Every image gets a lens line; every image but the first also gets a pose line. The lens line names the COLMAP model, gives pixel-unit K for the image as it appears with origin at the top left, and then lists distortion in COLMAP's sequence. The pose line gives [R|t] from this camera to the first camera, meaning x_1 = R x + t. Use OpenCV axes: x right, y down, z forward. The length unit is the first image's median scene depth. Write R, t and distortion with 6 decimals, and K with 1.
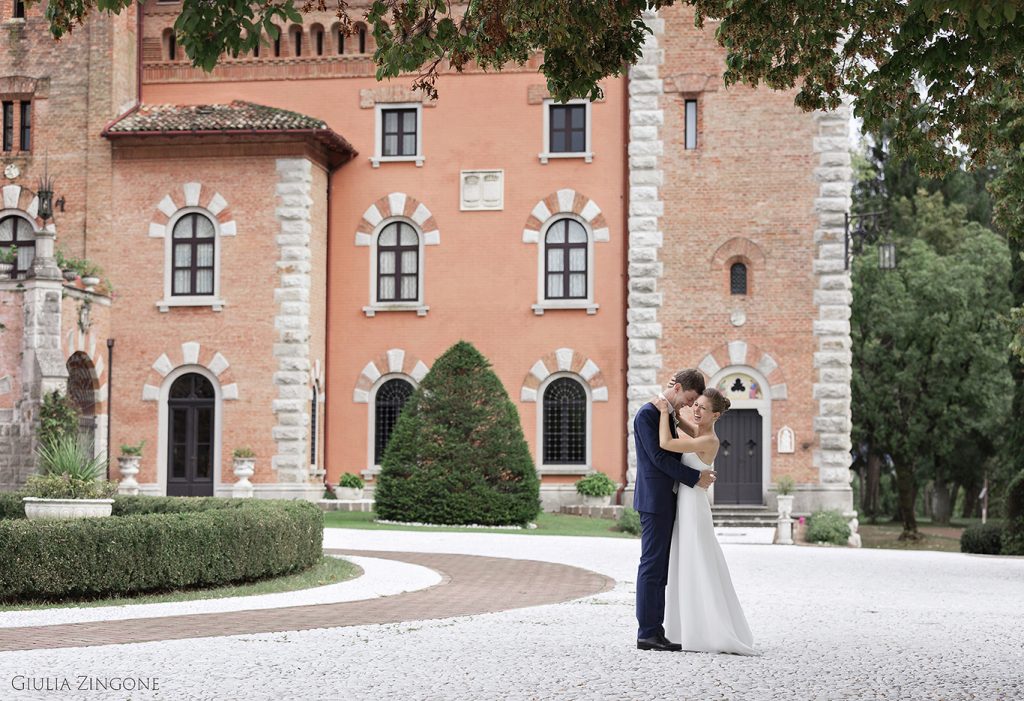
lens RADIAL K [[2656.4, 0, 512.0], [0, 2656.4, 350.5], [0, 0, 1]] dist [0.043725, 0.363310]
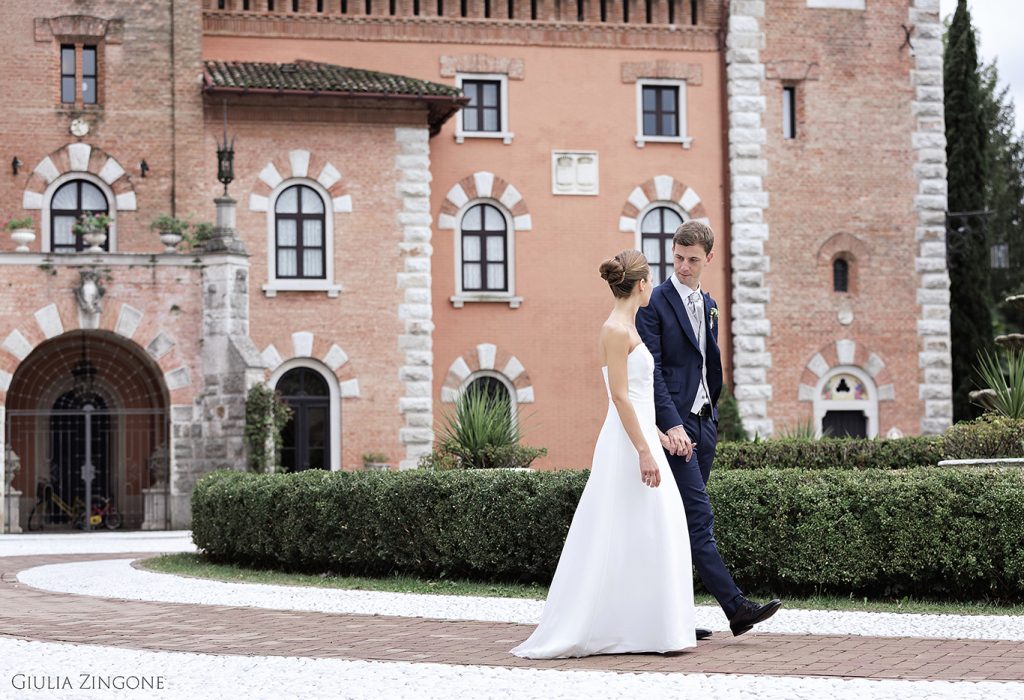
lens RADIAL K [[2656.4, 0, 512.0], [0, 2656.4, 350.0], [0, 0, 1]] dist [0.043725, 0.363310]
pose [[0.900621, 0.013528, 0.434395, -0.437796], [-0.008888, 0.999880, -0.012712, 0.013302], [-0.434515, 0.007588, 0.900633, 0.181267]]
